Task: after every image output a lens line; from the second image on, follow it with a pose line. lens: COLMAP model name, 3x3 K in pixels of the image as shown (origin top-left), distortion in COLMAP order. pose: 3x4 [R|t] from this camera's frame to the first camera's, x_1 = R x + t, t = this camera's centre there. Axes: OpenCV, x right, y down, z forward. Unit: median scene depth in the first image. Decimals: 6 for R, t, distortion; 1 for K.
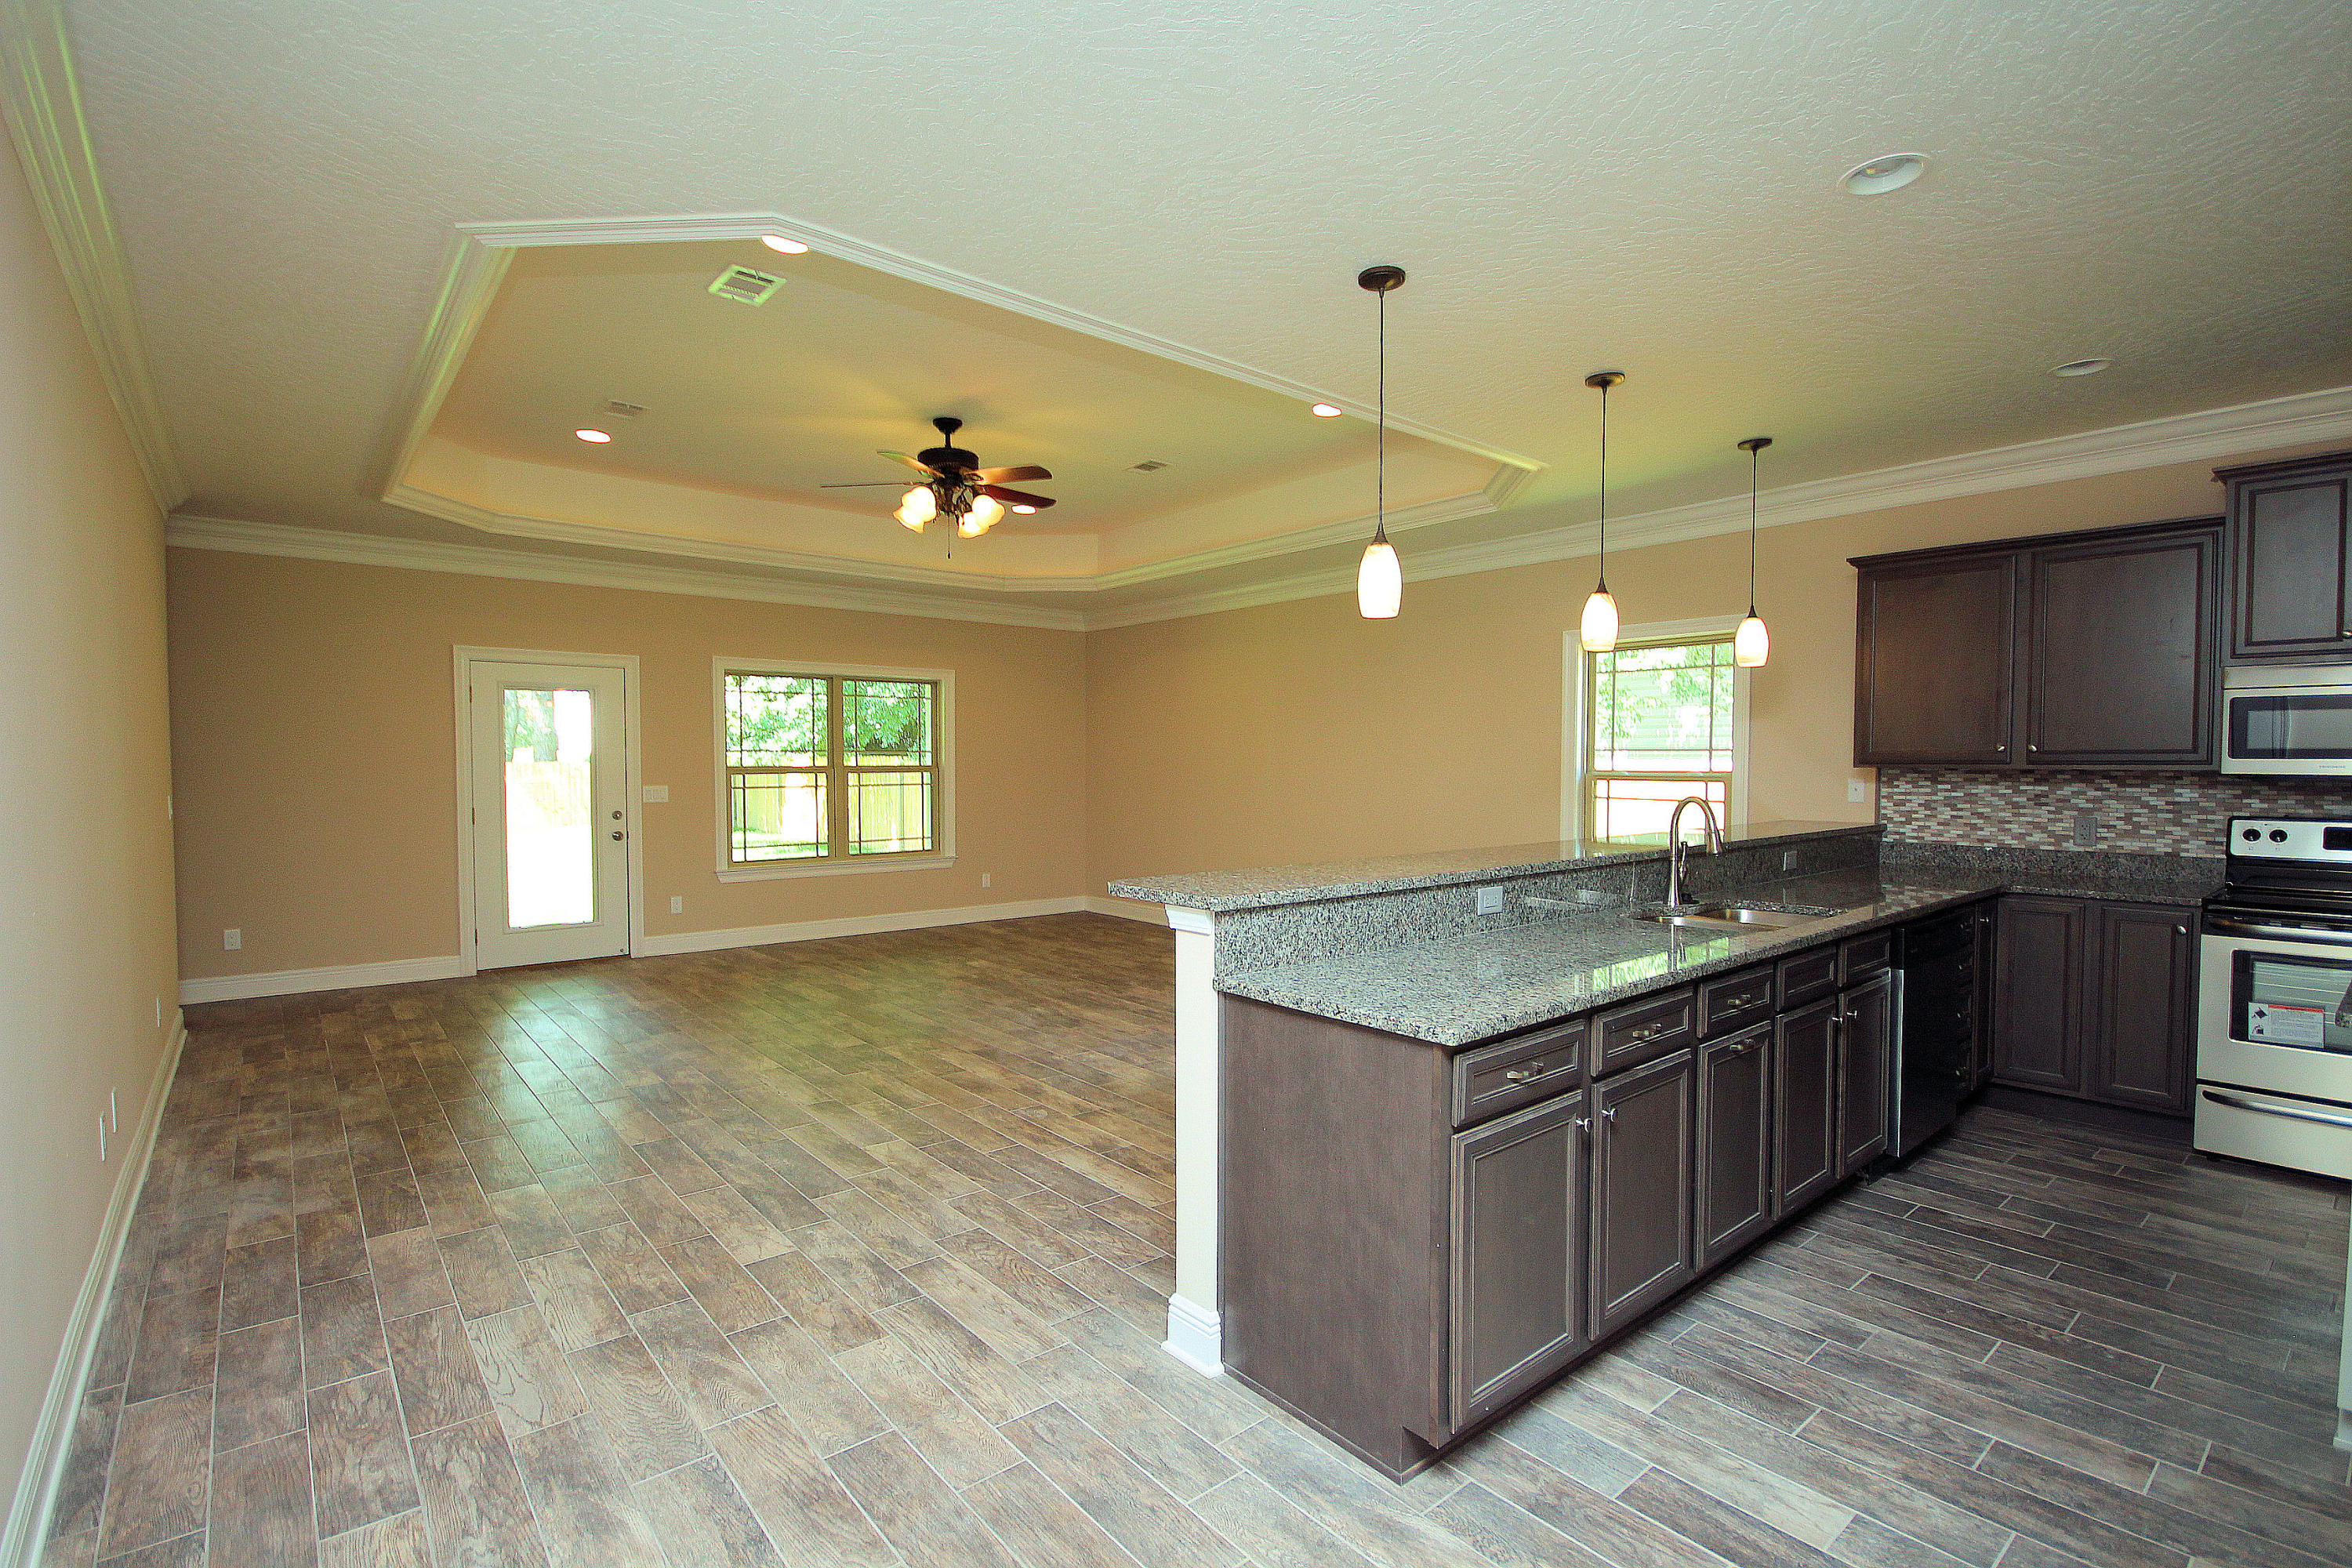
lens RADIAL K [[1082.3, 0, 1179.8], [0, 1082.3, 796.9], [0, 0, 1]] dist [0.003679, -0.005739]
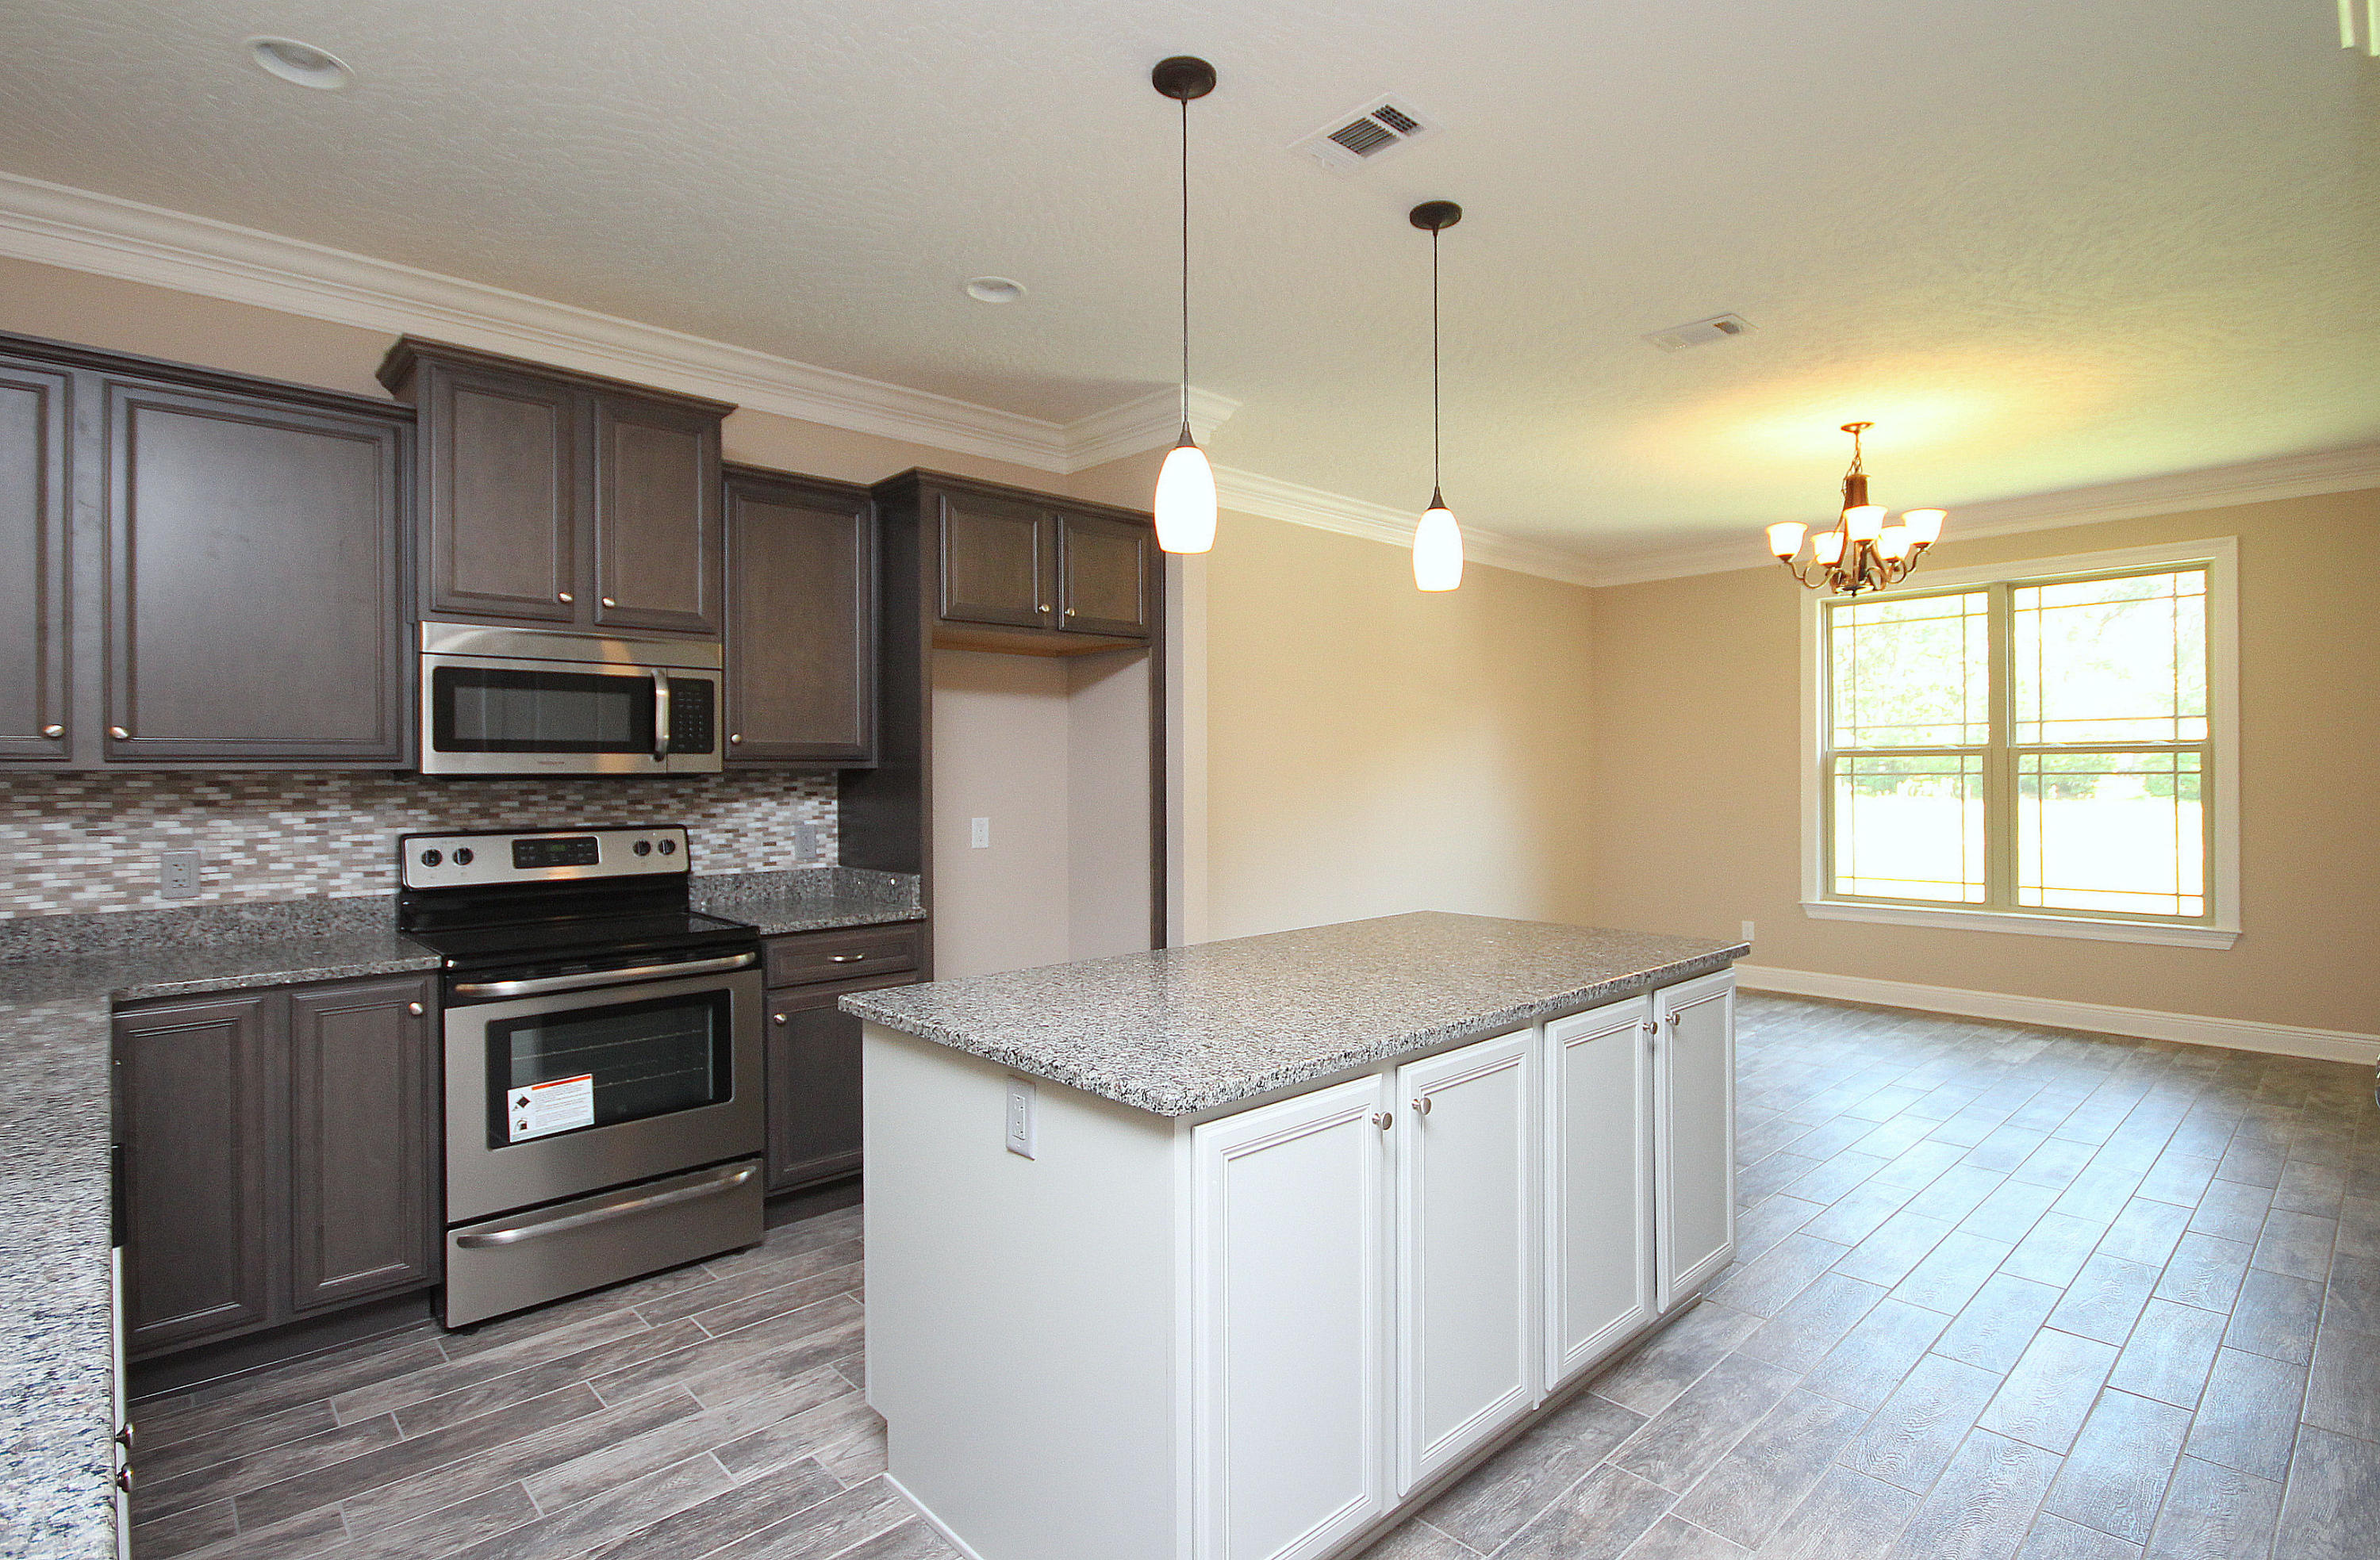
lens RADIAL K [[1155.6, 0, 1220.7], [0, 1155.6, 767.5], [0, 0, 1]] dist [0.007823, -0.008002]
pose [[-0.066678, 0.003419, 0.997769, 0.155256], [0.040372, 0.999184, -0.000726, -0.003596], [-0.996957, 0.040234, -0.066762, 0.463687]]
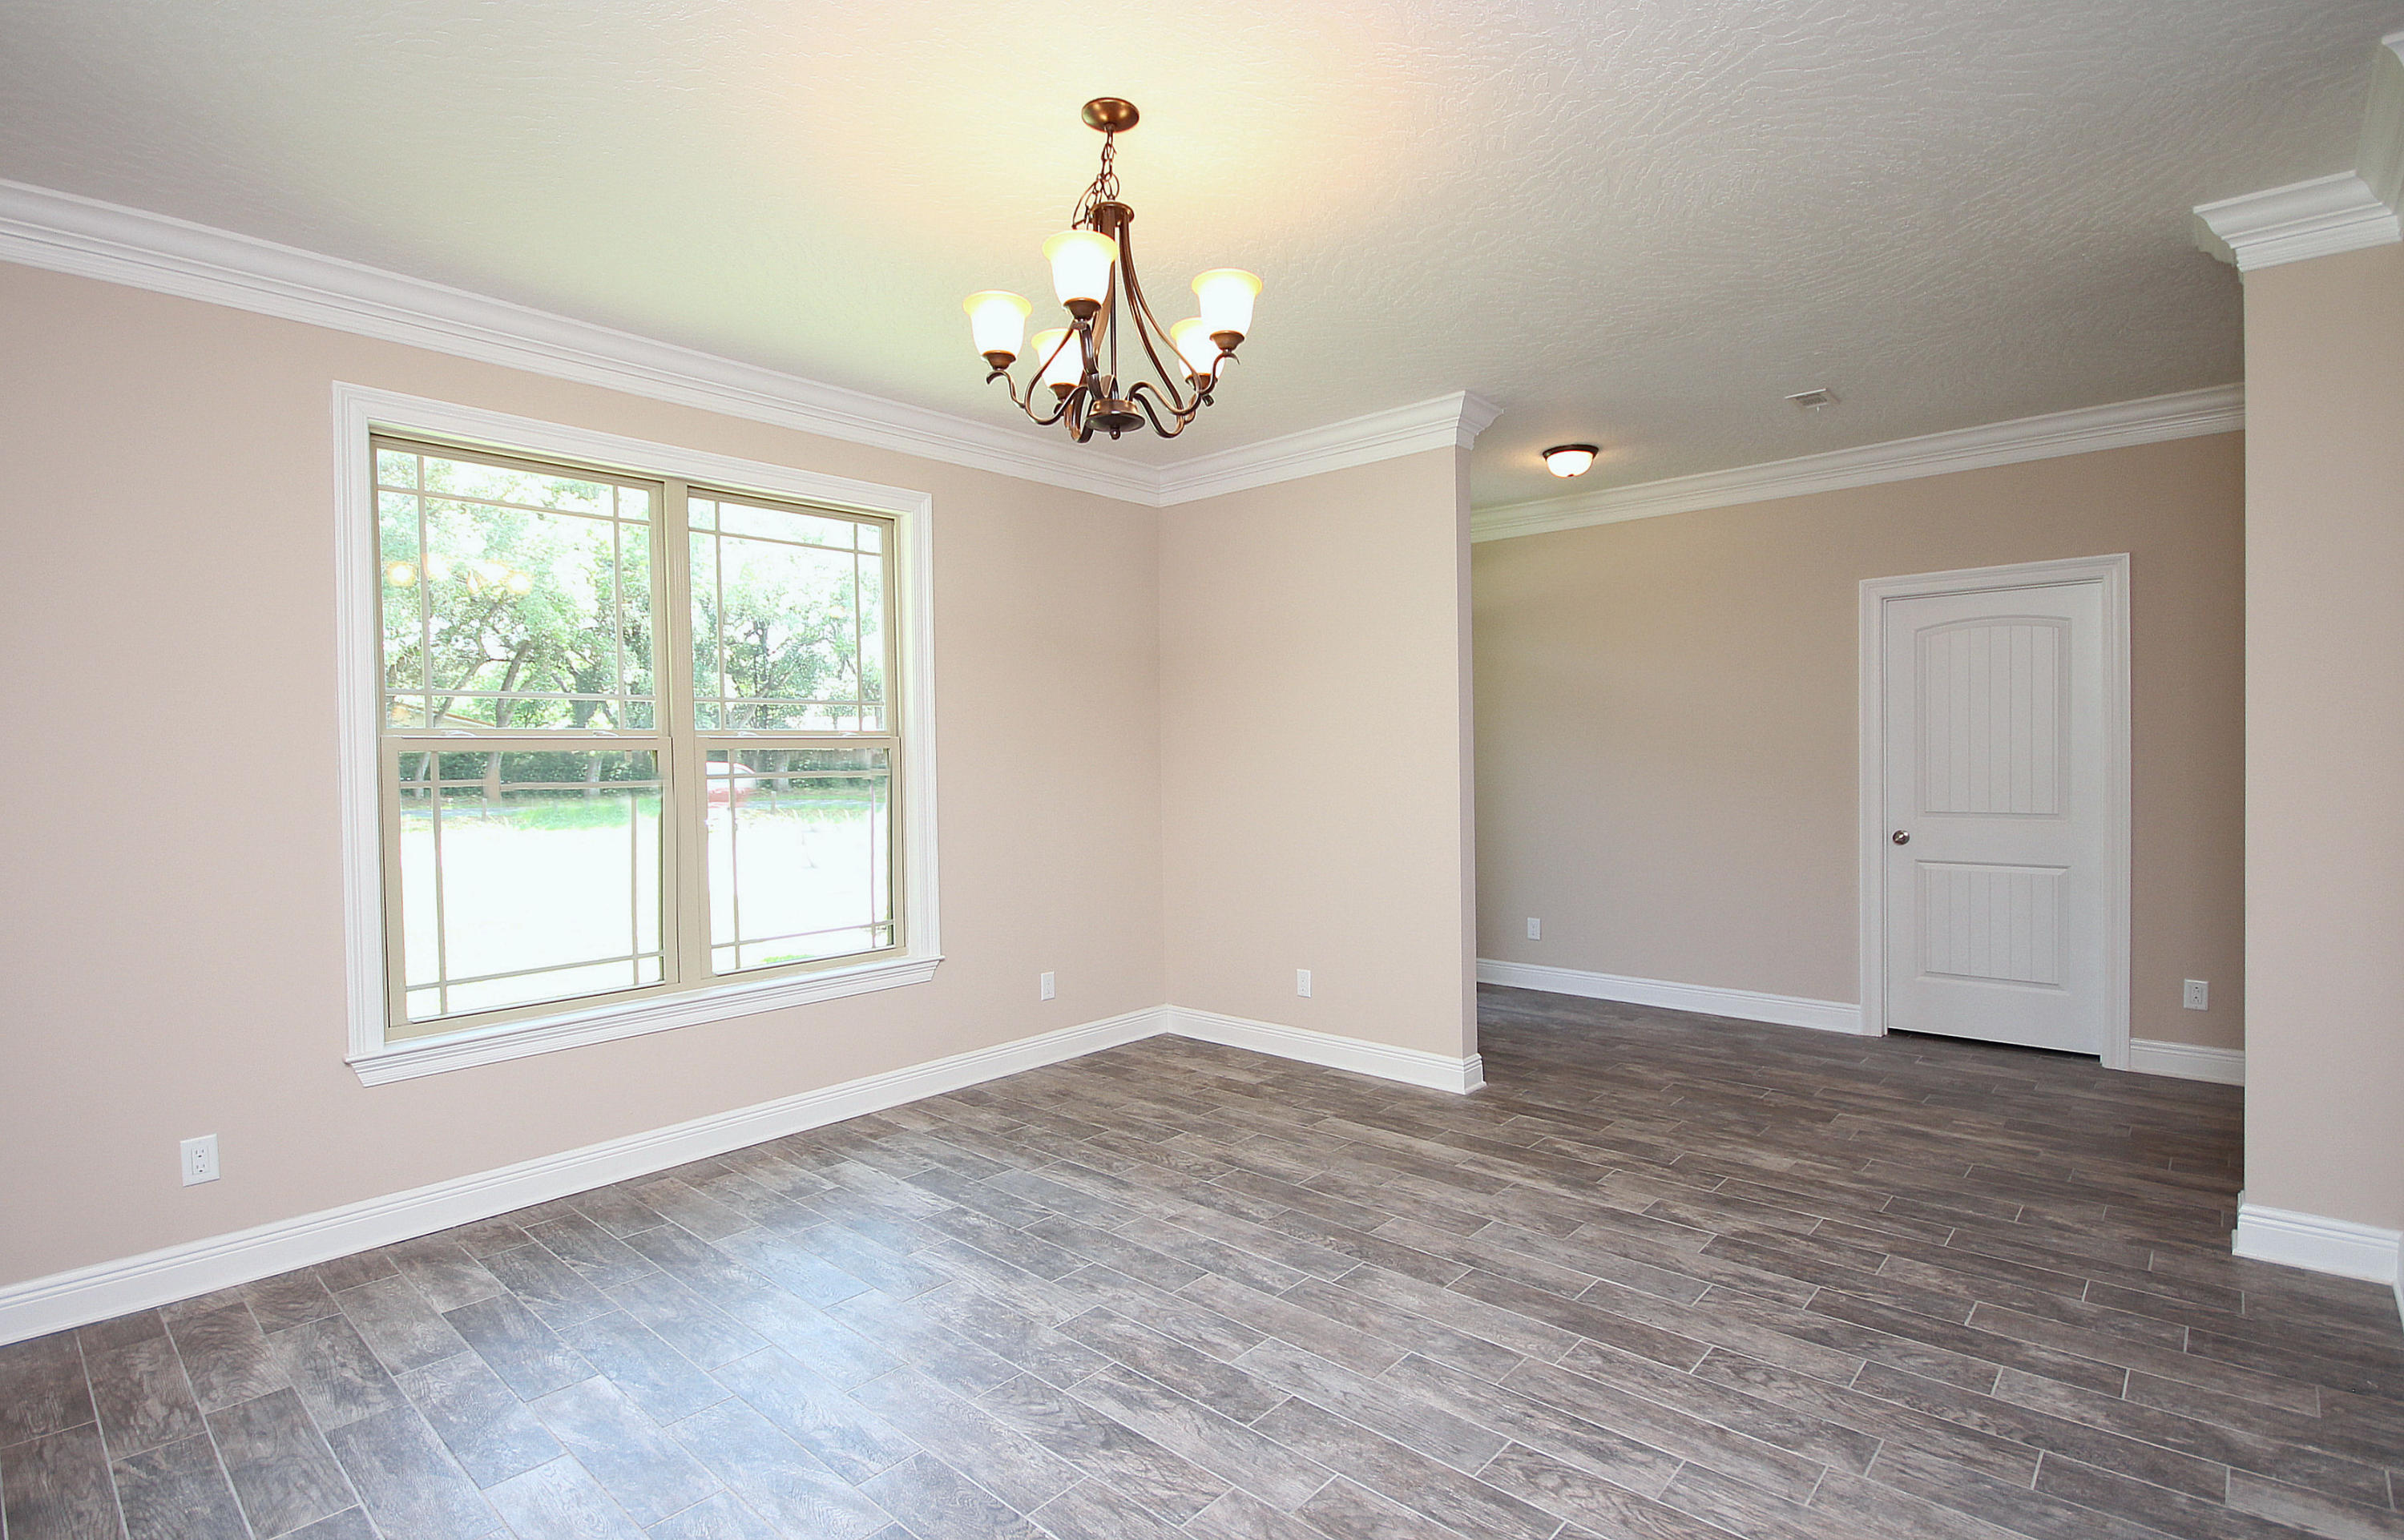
lens RADIAL K [[1161.0, 0, 1191.5], [0, 1161.0, 775.7], [0, 0, 1]] dist [0.003307, -0.006677]
pose [[-0.991590, 0.015674, -0.128464, 1.199556], [0.009222, 0.998673, 0.050669, -0.002285], [0.129088, 0.049058, -0.990419, 0.378715]]
